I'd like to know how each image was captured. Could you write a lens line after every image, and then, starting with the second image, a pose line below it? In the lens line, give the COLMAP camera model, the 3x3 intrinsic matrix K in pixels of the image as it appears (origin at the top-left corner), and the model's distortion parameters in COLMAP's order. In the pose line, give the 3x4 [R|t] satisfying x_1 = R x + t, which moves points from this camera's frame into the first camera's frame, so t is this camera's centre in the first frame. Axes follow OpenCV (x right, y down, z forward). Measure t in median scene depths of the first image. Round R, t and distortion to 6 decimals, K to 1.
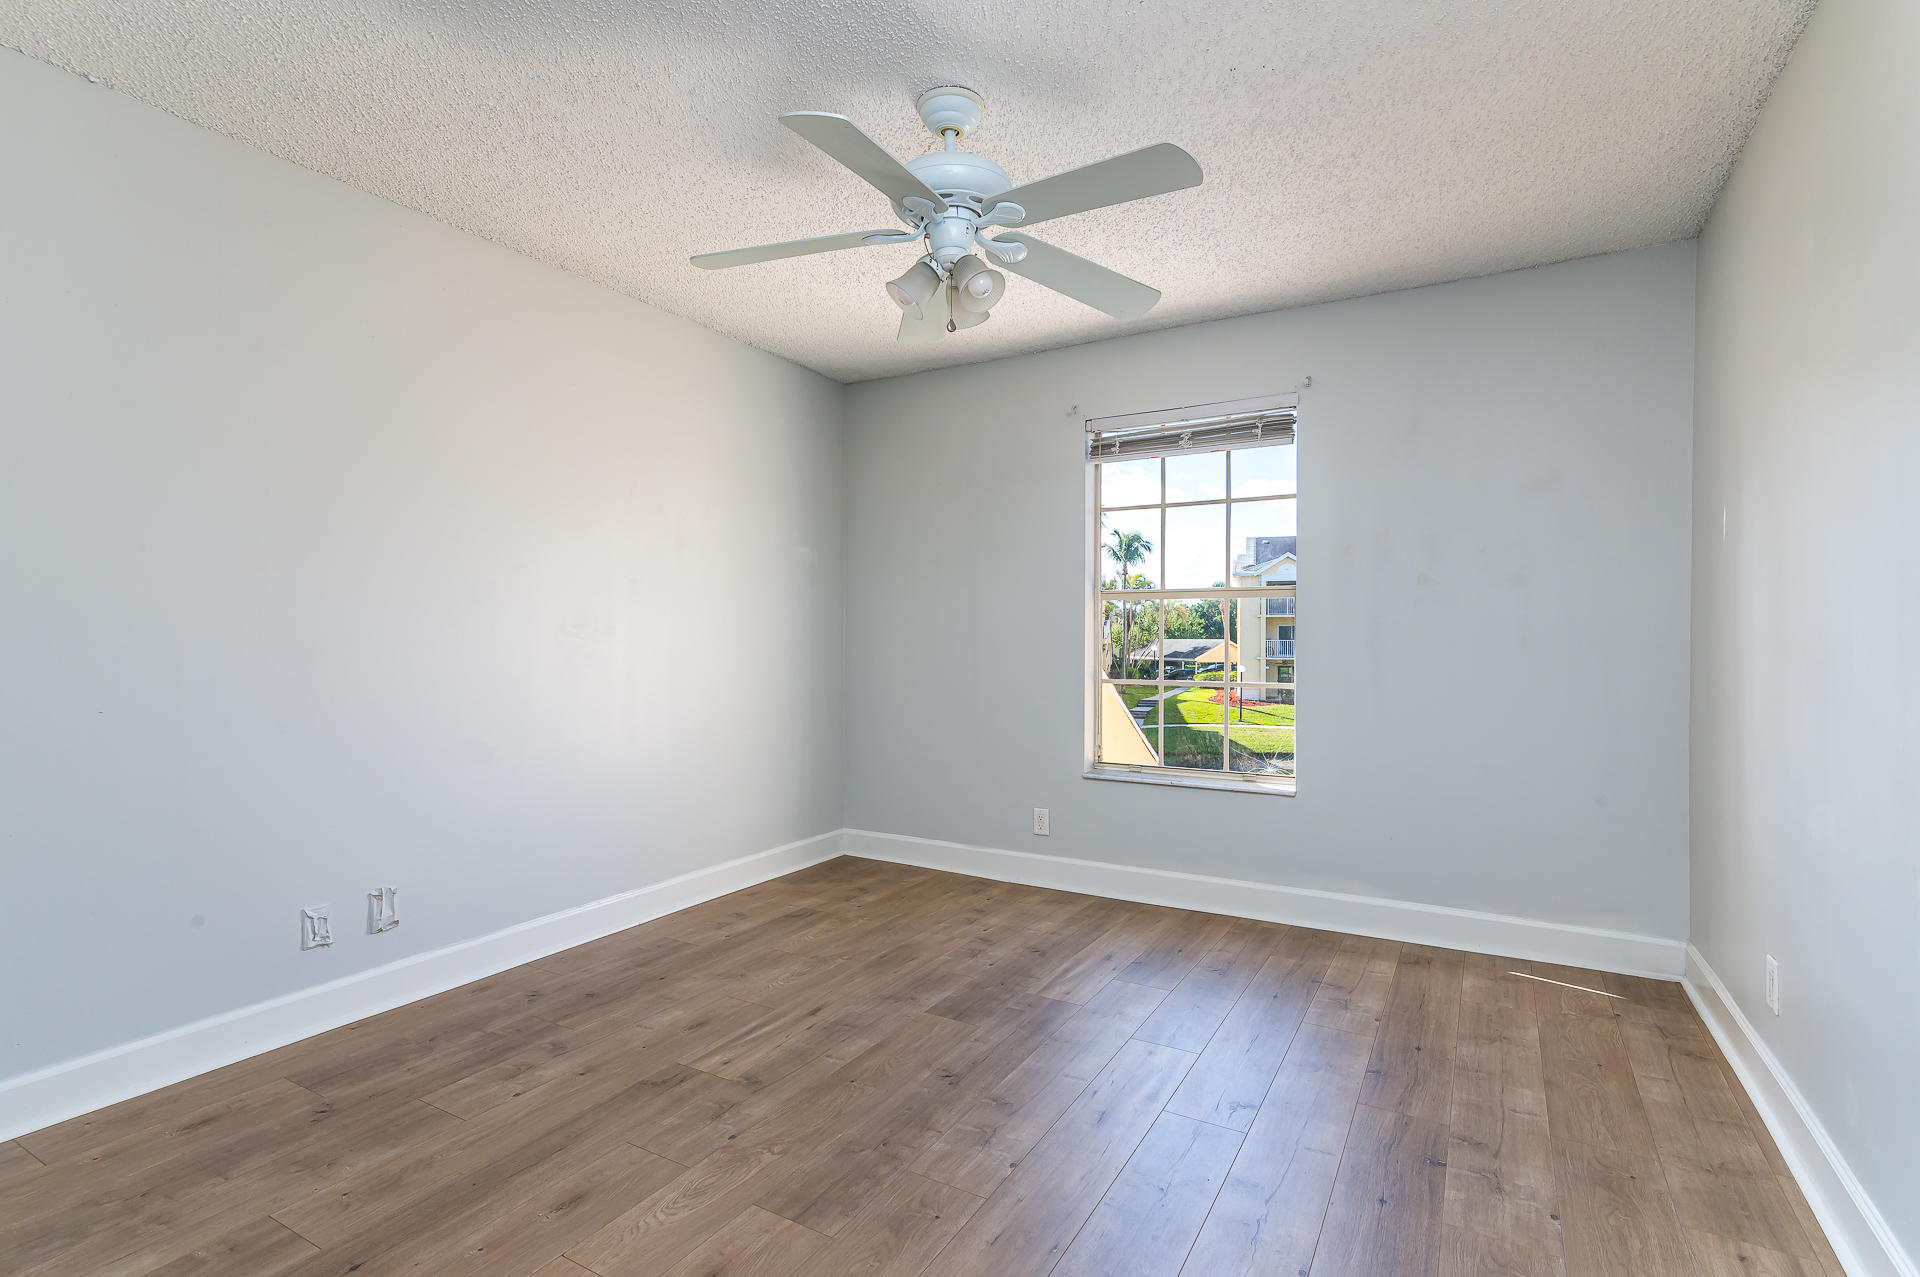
lens RADIAL K [[915.9, 0, 959.3], [0, 915.9, 635.5], [0, 0, 1]] dist [0.011131, 0.000283]
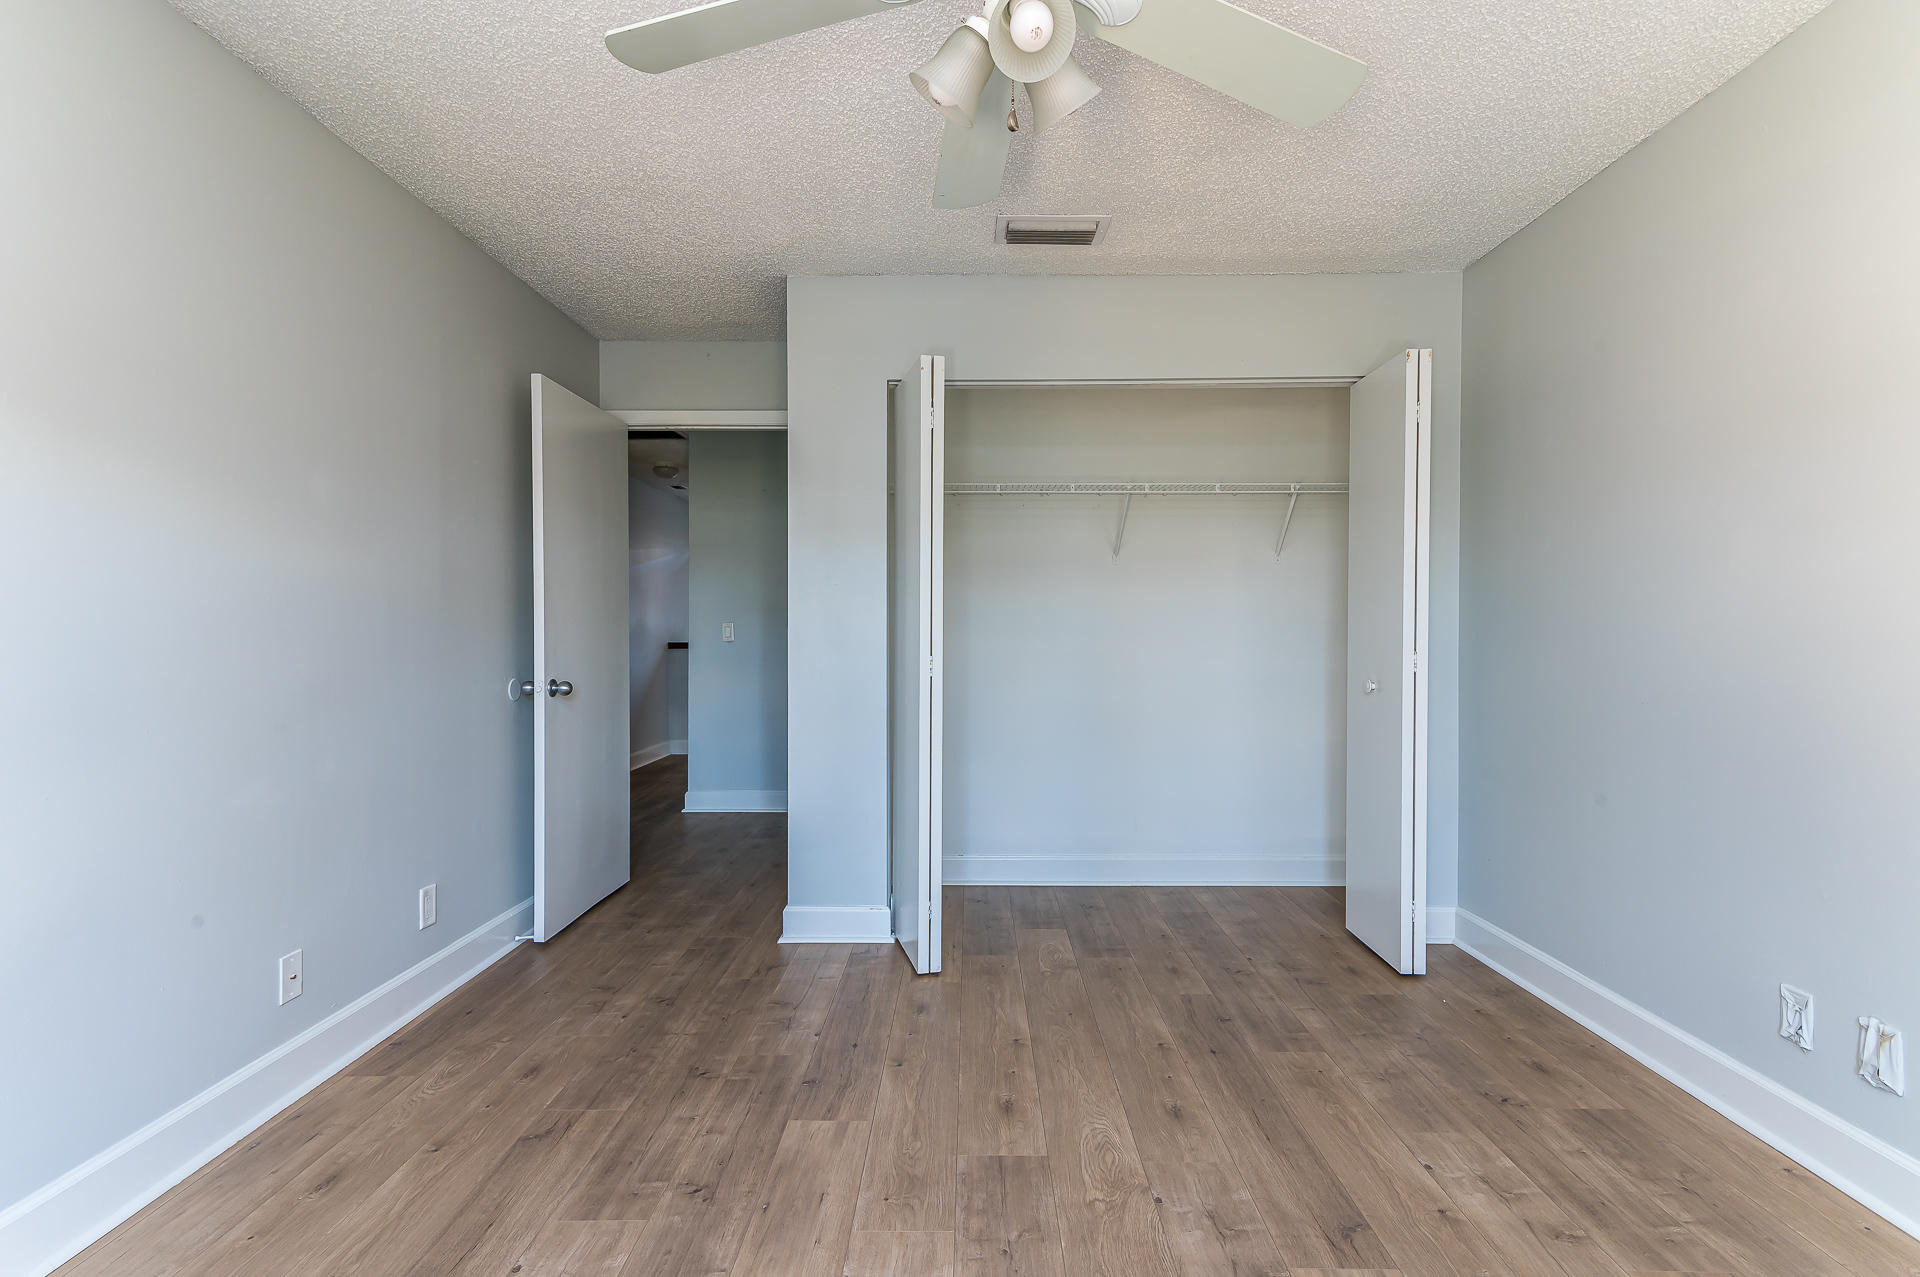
lens RADIAL K [[915.9, 0, 962.7], [0, 915.9, 639.9], [0, 0, 1]] dist [0.011131, 0.000283]
pose [[-0.869334, 0.003345, -0.494215, 0.361854], [-0.000624, 0.999969, 0.007865, -0.002138], [0.494225, 0.007145, -0.869304, 1.711294]]
